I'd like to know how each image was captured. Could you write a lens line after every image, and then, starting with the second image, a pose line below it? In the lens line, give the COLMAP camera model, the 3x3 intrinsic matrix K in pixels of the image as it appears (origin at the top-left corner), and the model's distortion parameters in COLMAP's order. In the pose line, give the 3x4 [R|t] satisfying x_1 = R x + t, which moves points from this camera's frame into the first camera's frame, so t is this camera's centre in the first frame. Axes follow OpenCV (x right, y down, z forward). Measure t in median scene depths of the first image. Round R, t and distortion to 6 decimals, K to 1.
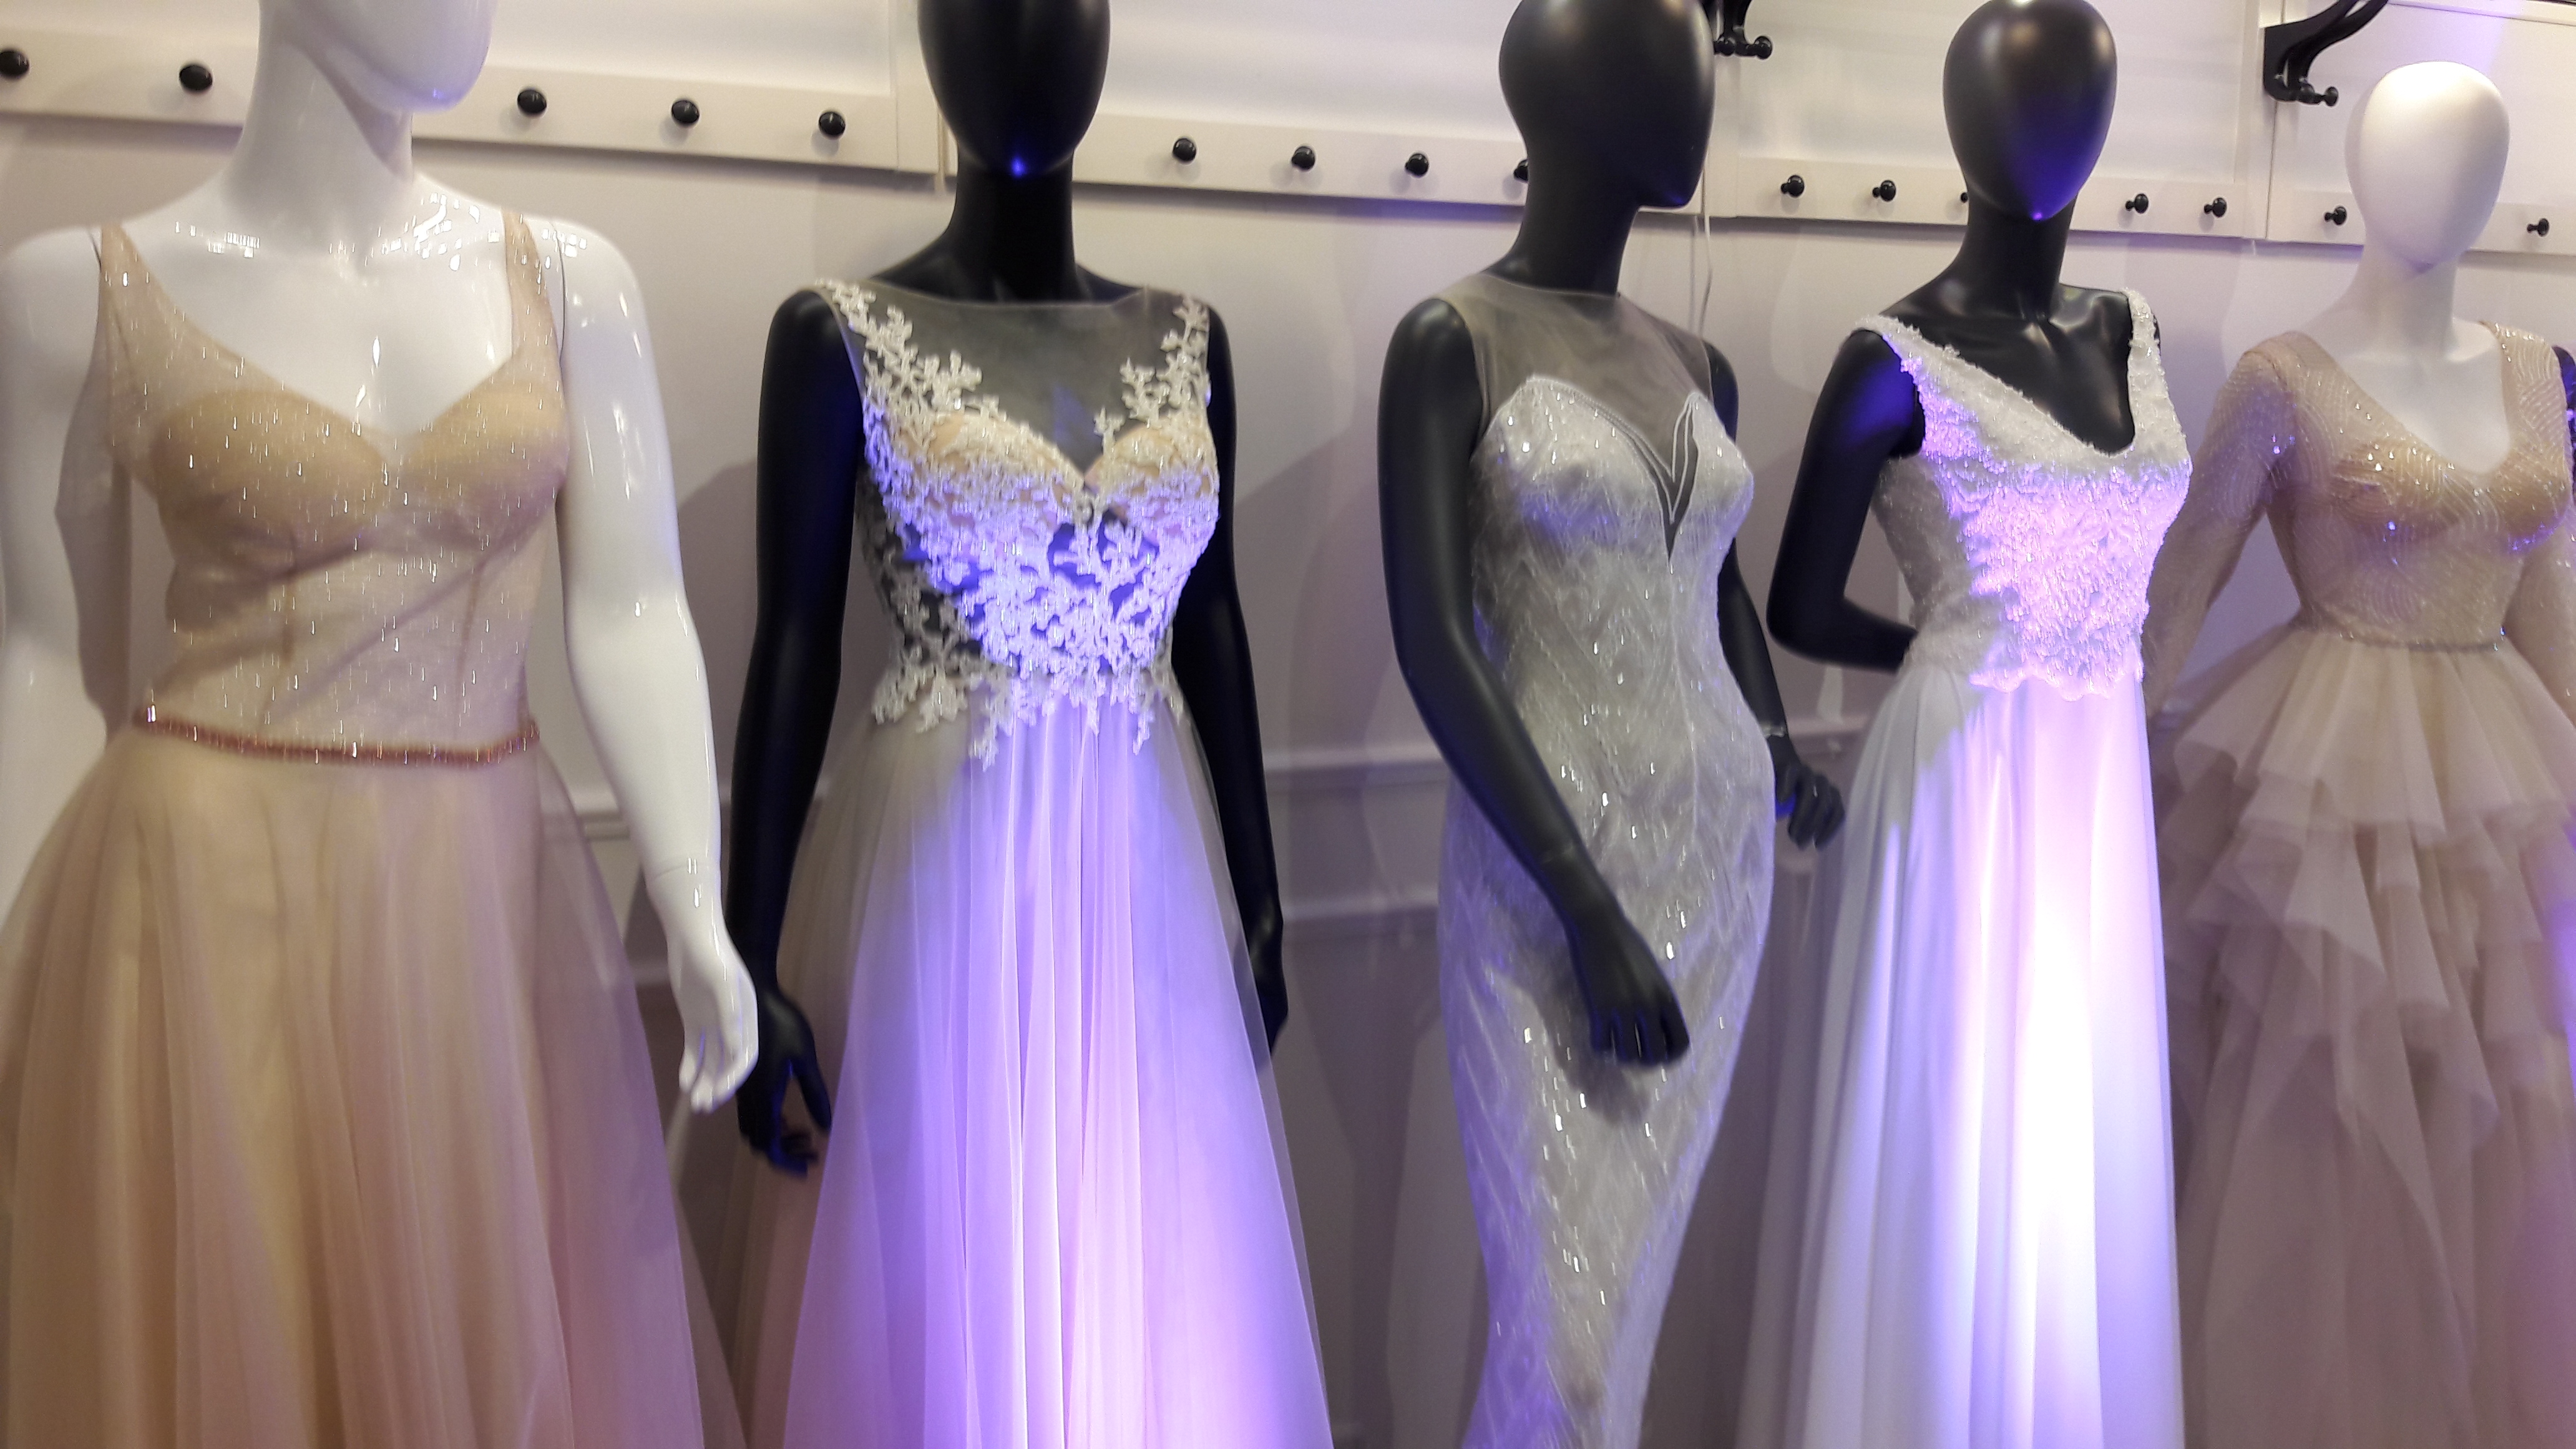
lens RADIAL K [[2289.7, 0, 1207.0], [0, 2289.7, 730.3], [0, 0, 1]] dist [0.107585, -0.191810]
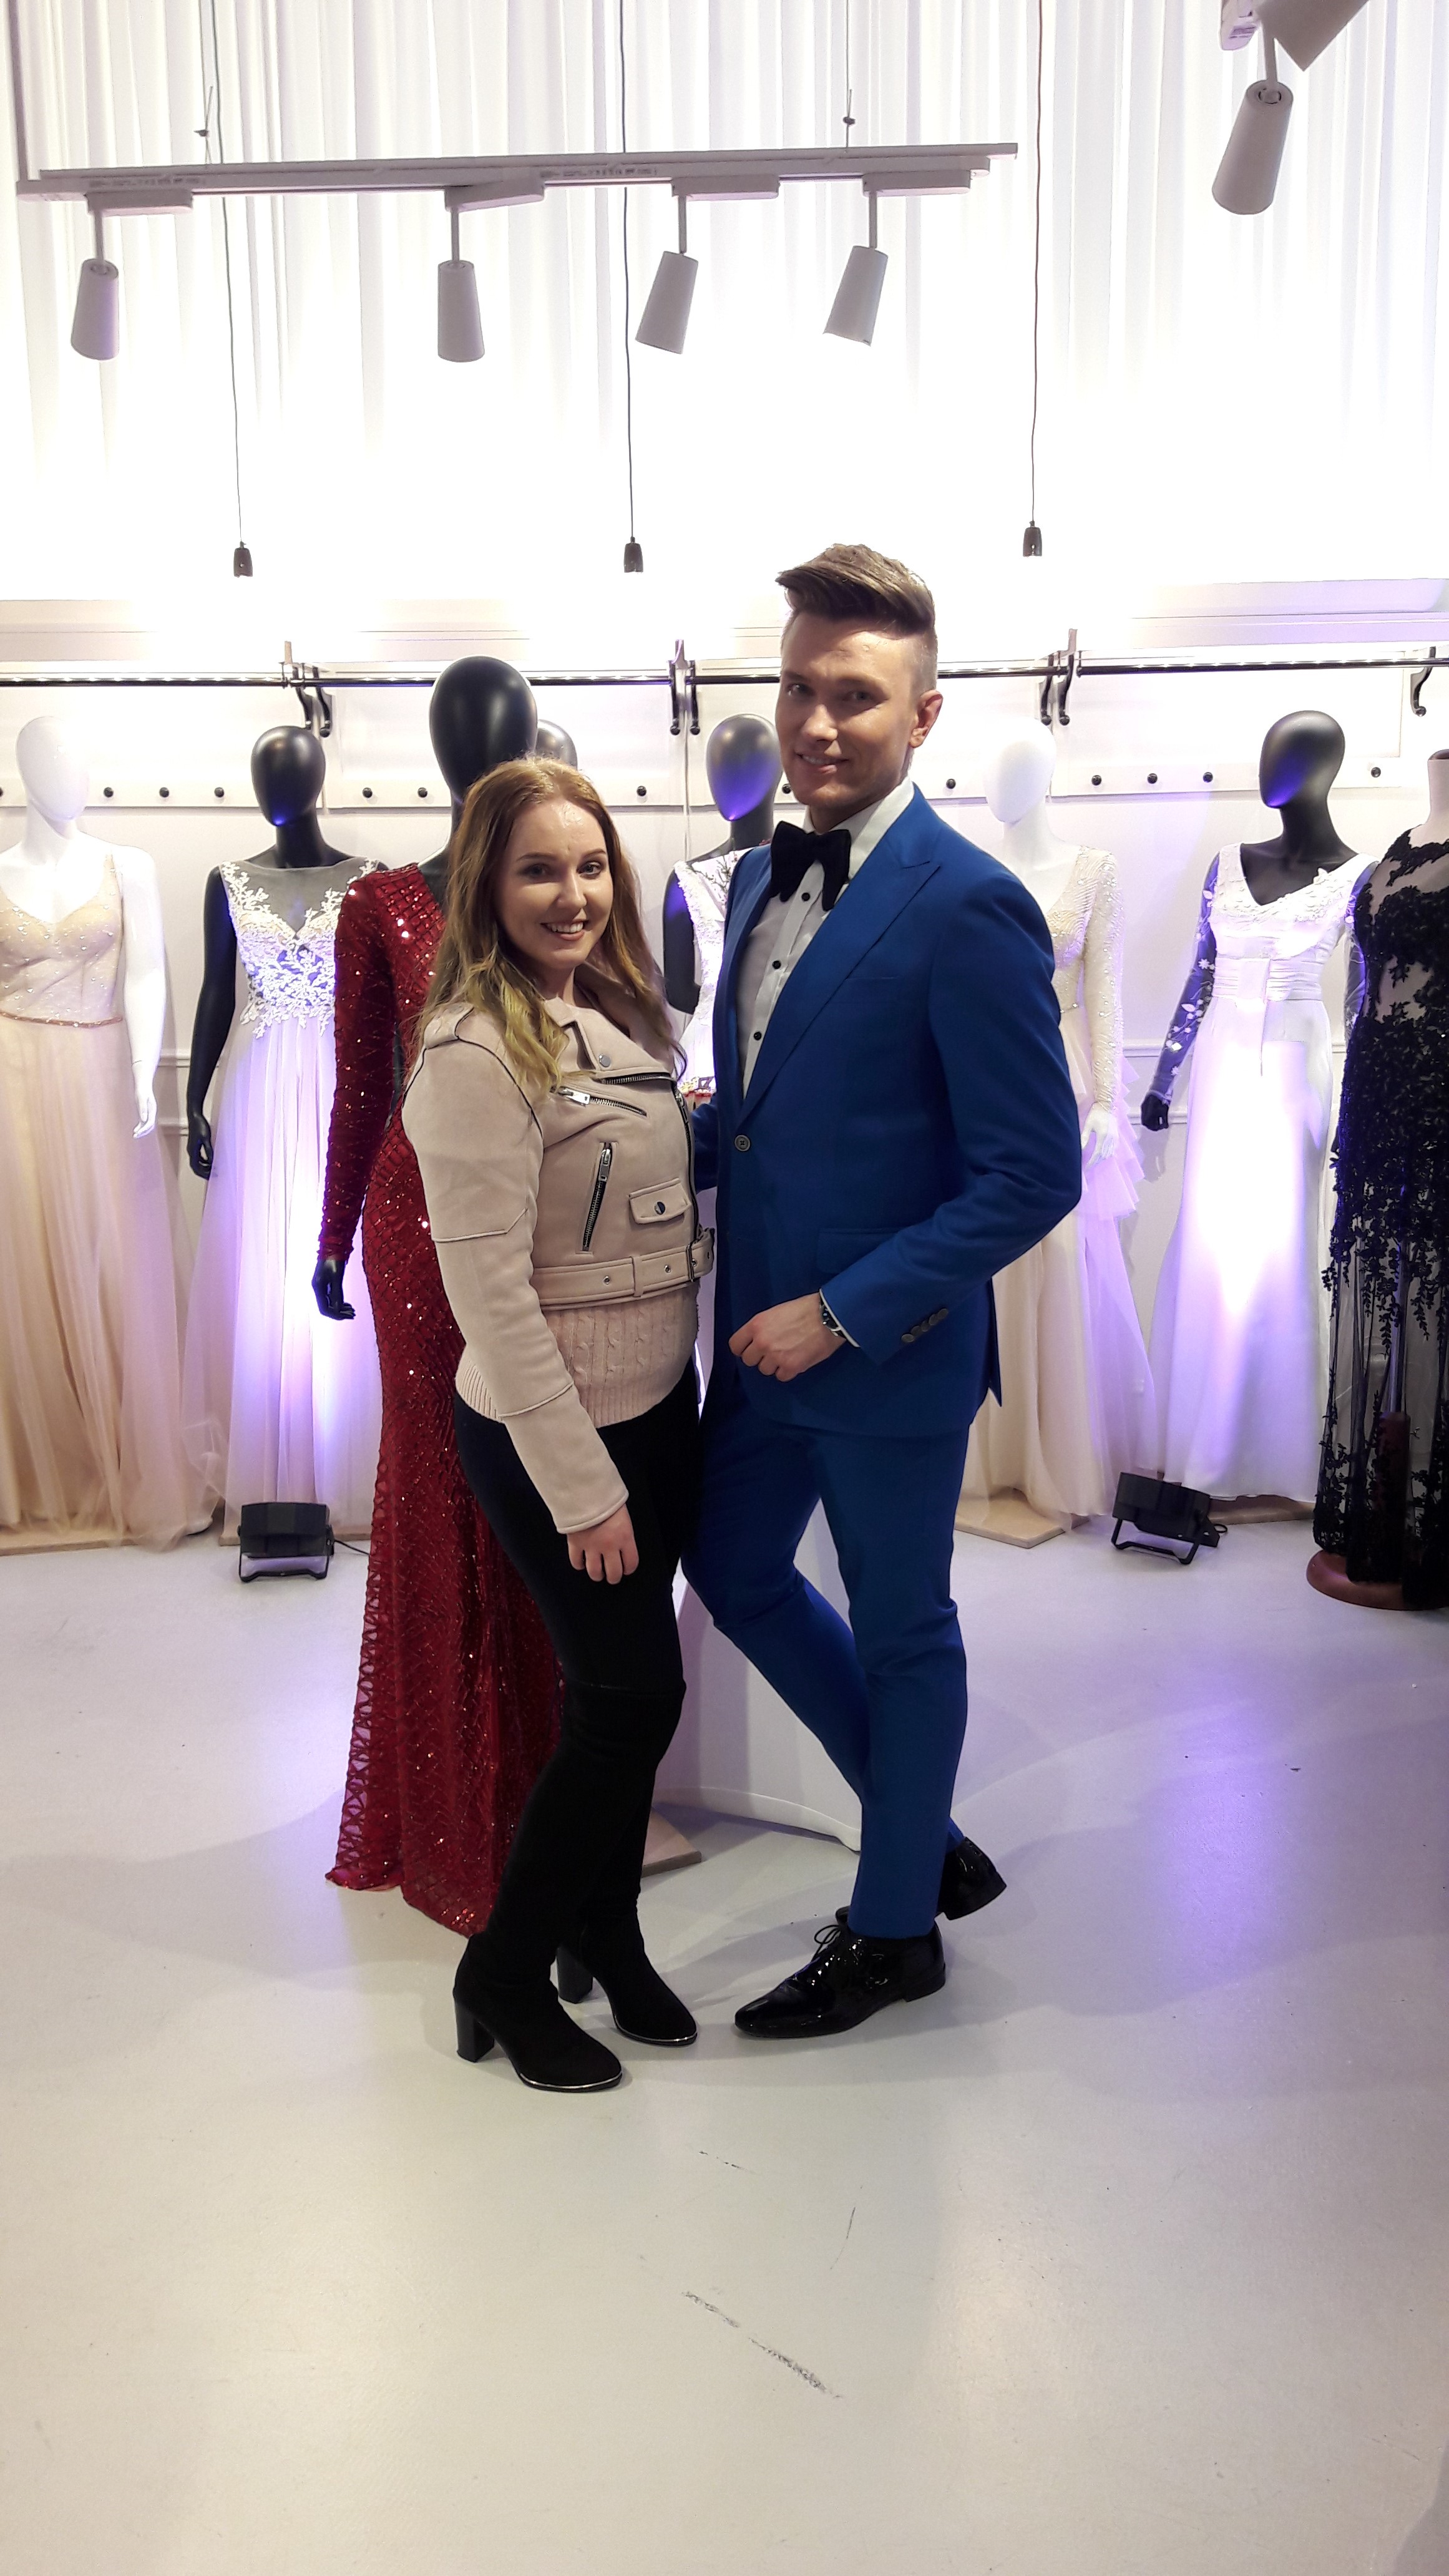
lens RADIAL K [[2289.7, 0, 725.6], [0, 2289.7, 1282.4], [0, 0, 1]] dist [0.107585, -0.191810]
pose [[0.905694, 0.068335, -0.418388, 1.621028], [-0.038704, 0.996130, 0.078914, 0.070602], [0.422162, -0.055279, 0.904834, -1.334765]]
